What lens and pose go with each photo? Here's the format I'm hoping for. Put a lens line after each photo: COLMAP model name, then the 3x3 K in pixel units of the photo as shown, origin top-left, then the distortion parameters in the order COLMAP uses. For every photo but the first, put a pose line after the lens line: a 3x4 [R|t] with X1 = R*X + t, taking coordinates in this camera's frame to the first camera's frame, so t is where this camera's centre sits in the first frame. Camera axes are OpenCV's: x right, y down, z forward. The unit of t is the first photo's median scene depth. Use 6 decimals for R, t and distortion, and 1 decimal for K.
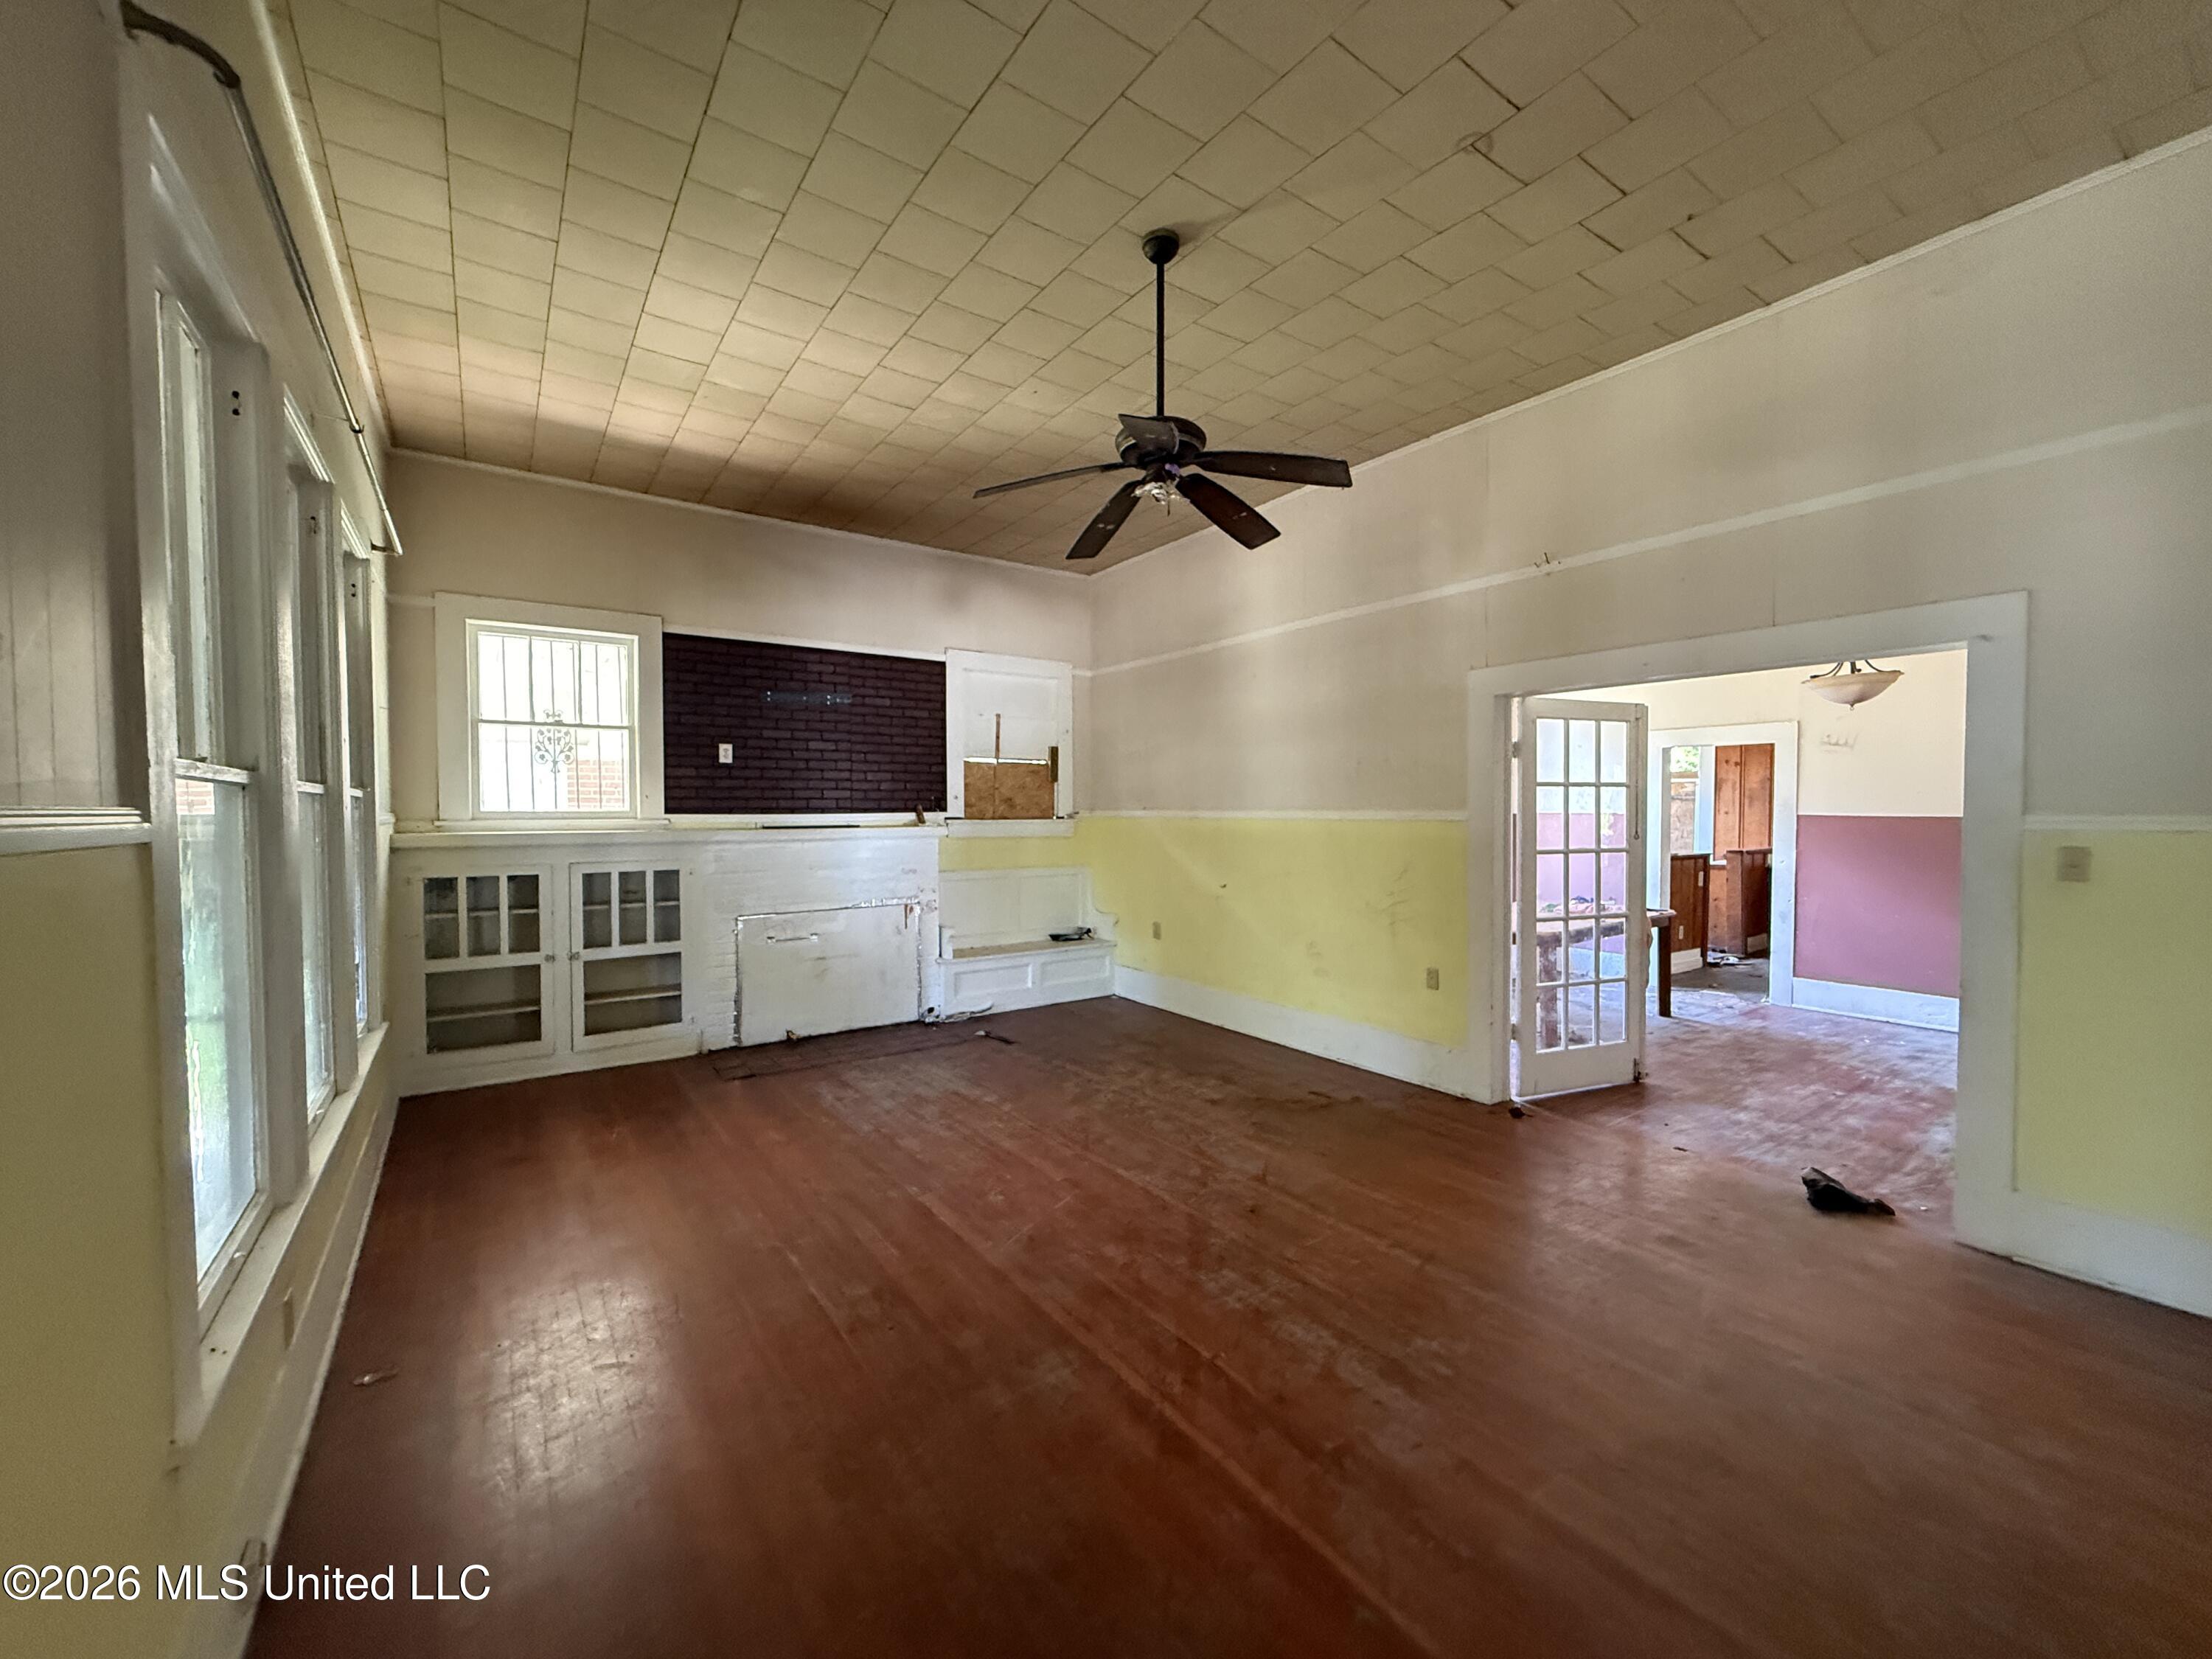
lens RADIAL K [[880.8, 0, 1100.7], [0, 880.8, 830.9], [0, 0, 1]] dist [0.000865, 0.000087]
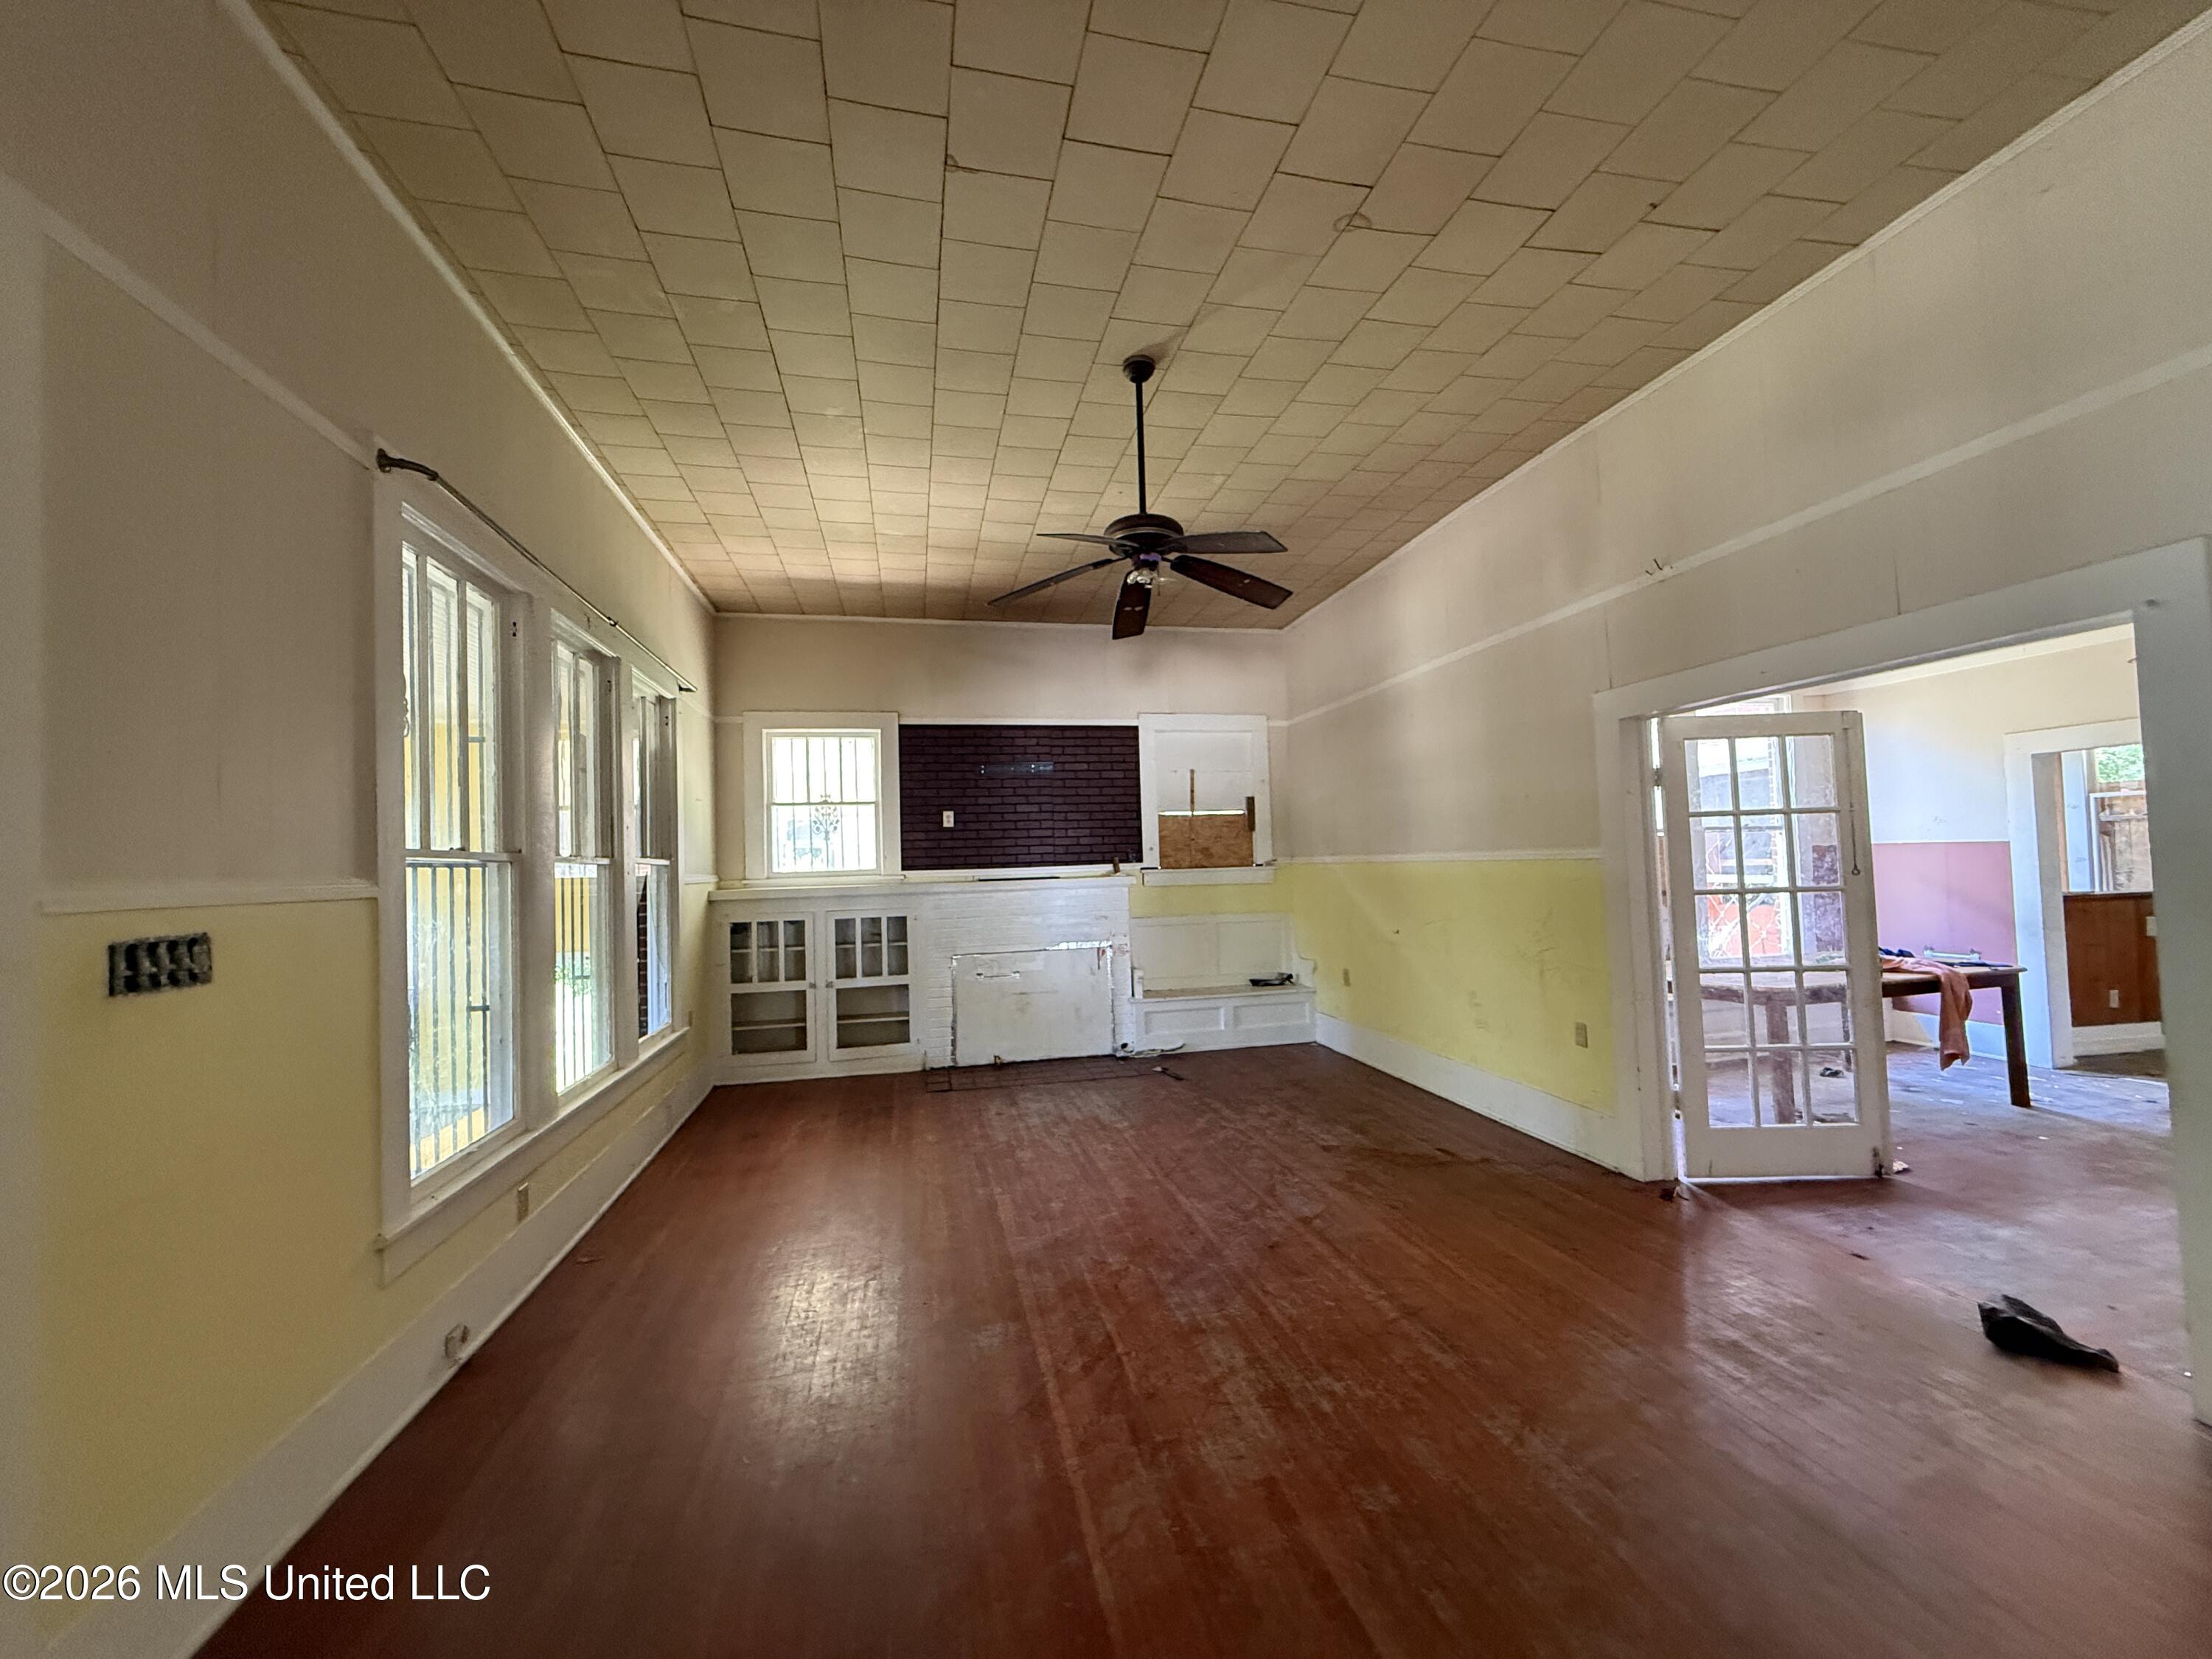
lens RADIAL K [[880.8, 0, 1100.7], [0, 880.8, 830.9], [0, 0, 1]] dist [0.000865, 0.000087]
pose [[0.921261, -0.040590, -0.386822, 0.257410], [0.019224, 0.998076, -0.058945, 0.003179], [0.388471, 0.046867, 0.920268, -0.028063]]
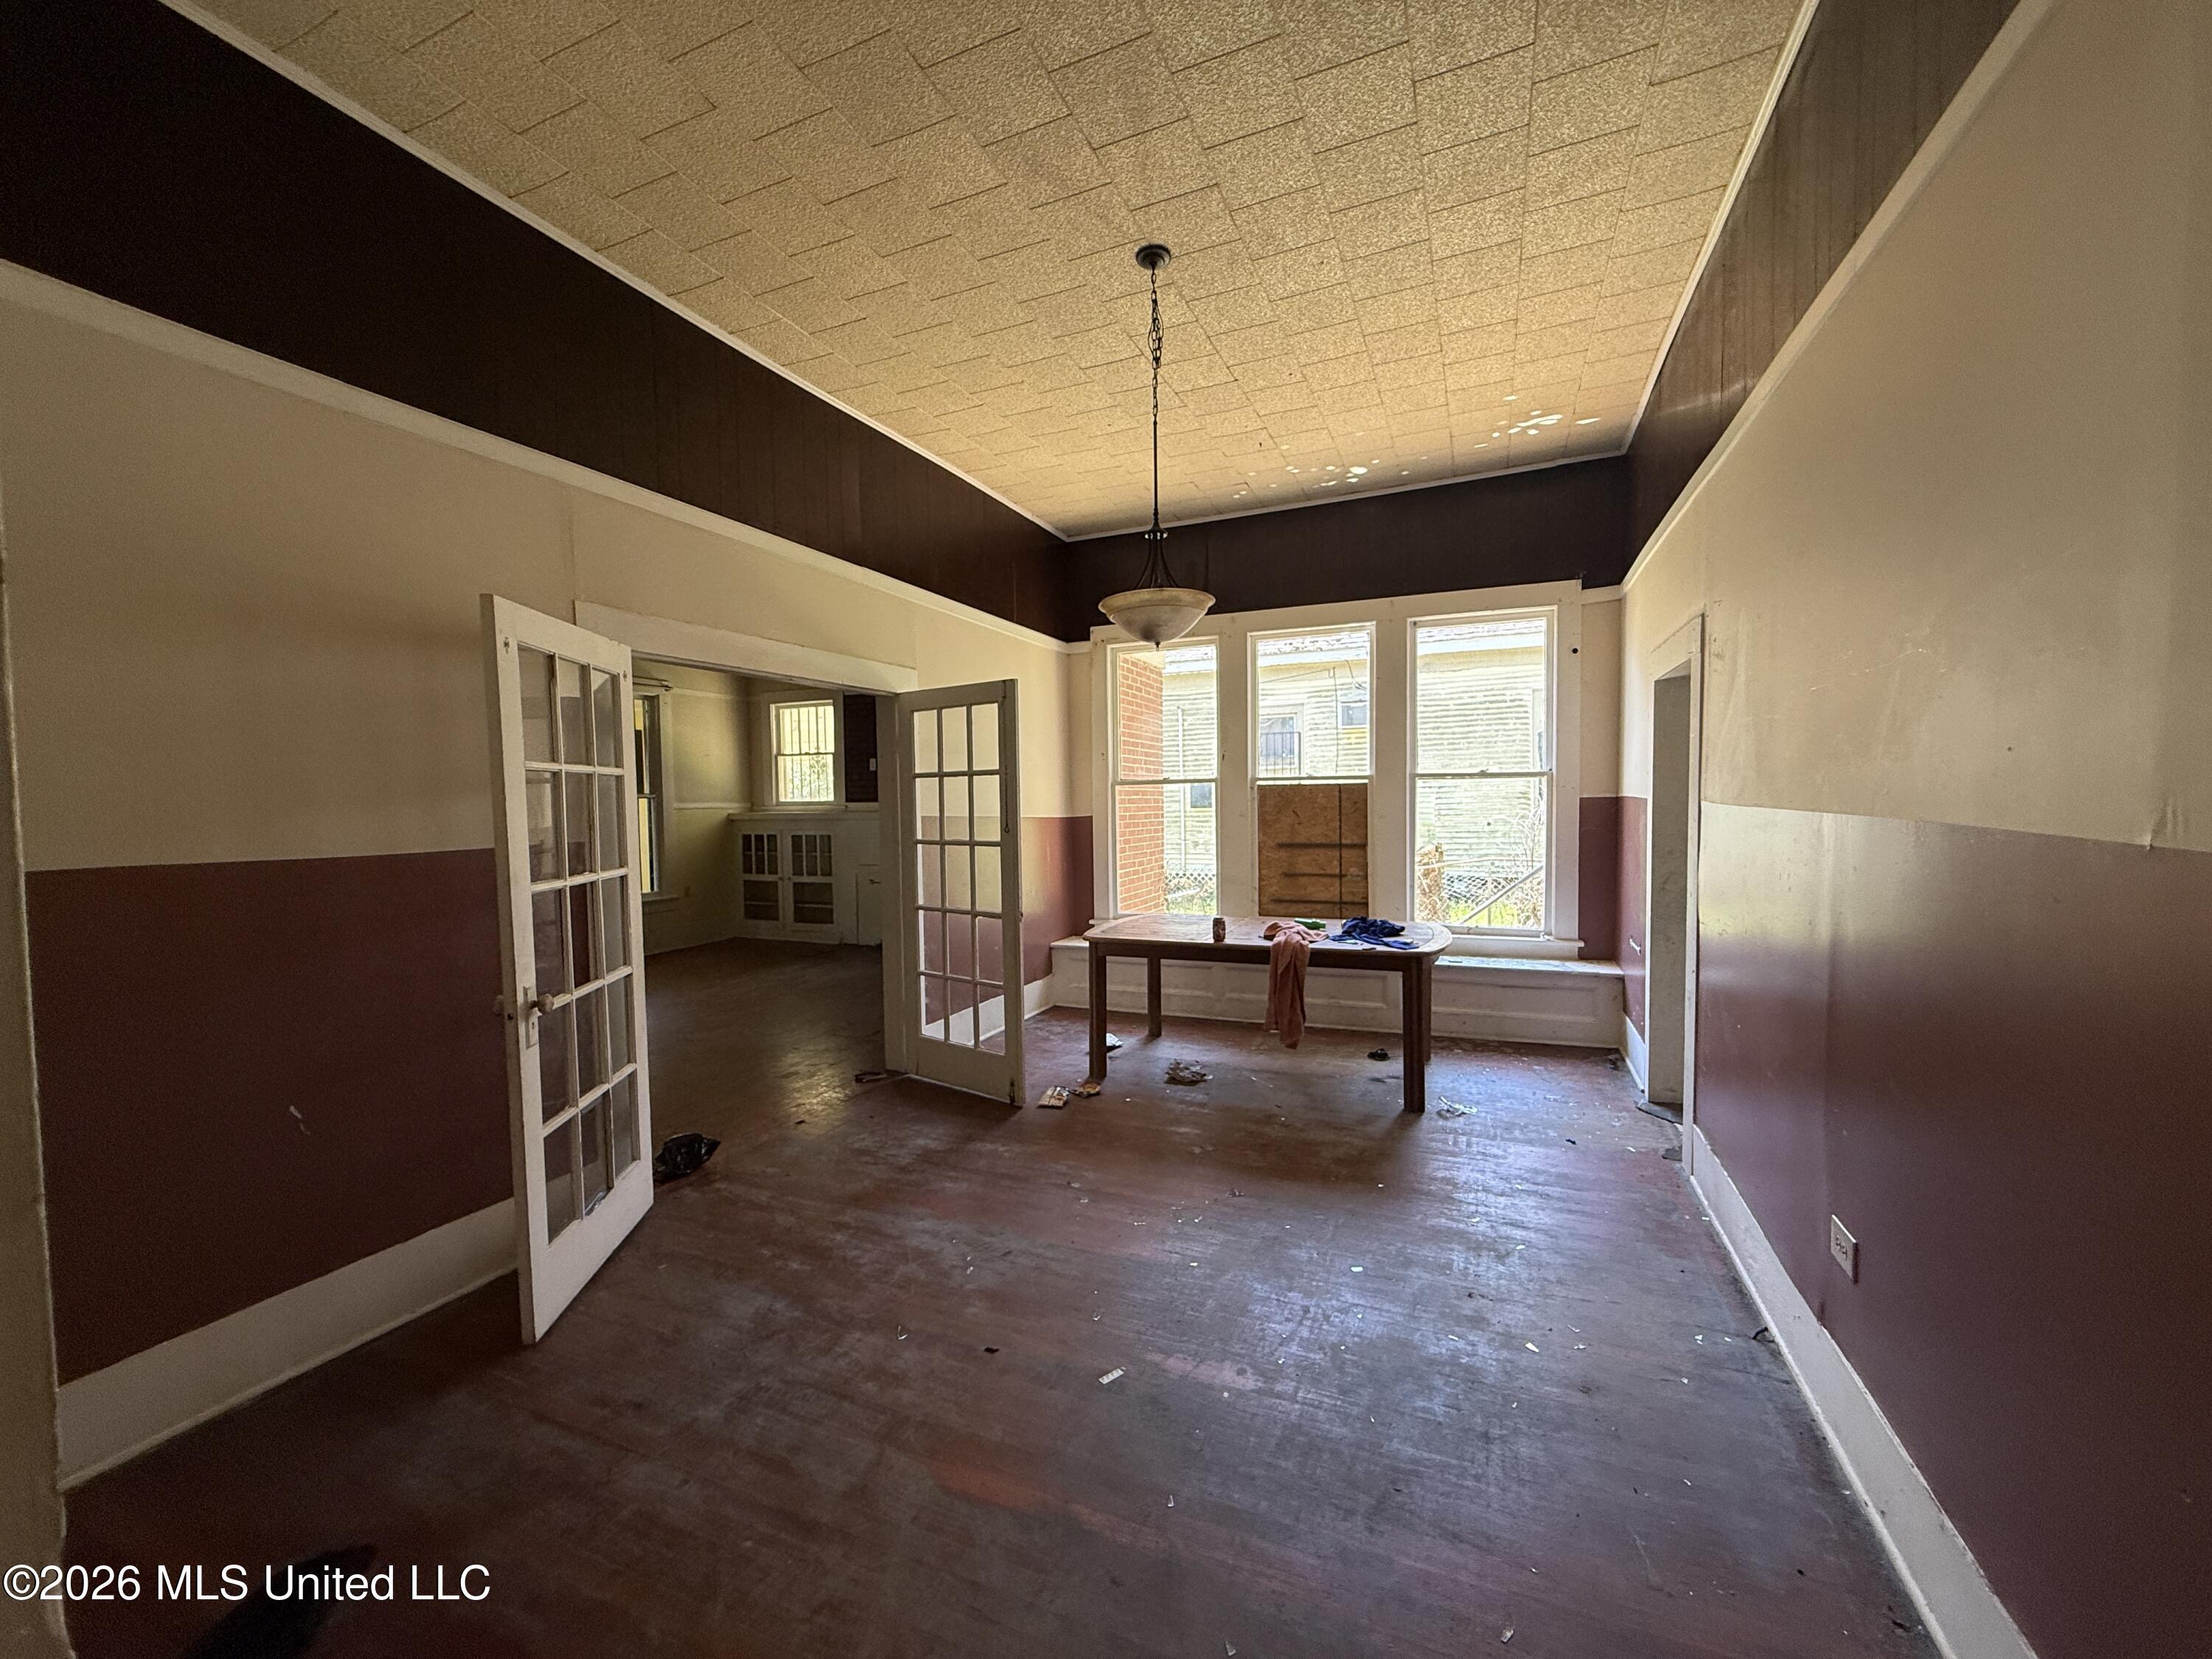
lens RADIAL K [[880.8, 0, 1100.7], [0, 880.8, 830.9], [0, 0, 1]] dist [0.000865, 0.000087]
pose [[0.527358, 0.028080, -0.849179, 1.302911], [-0.009699, 0.999588, 0.027031, -0.016109], [0.849588, -0.006018, 0.527413, 0.561639]]
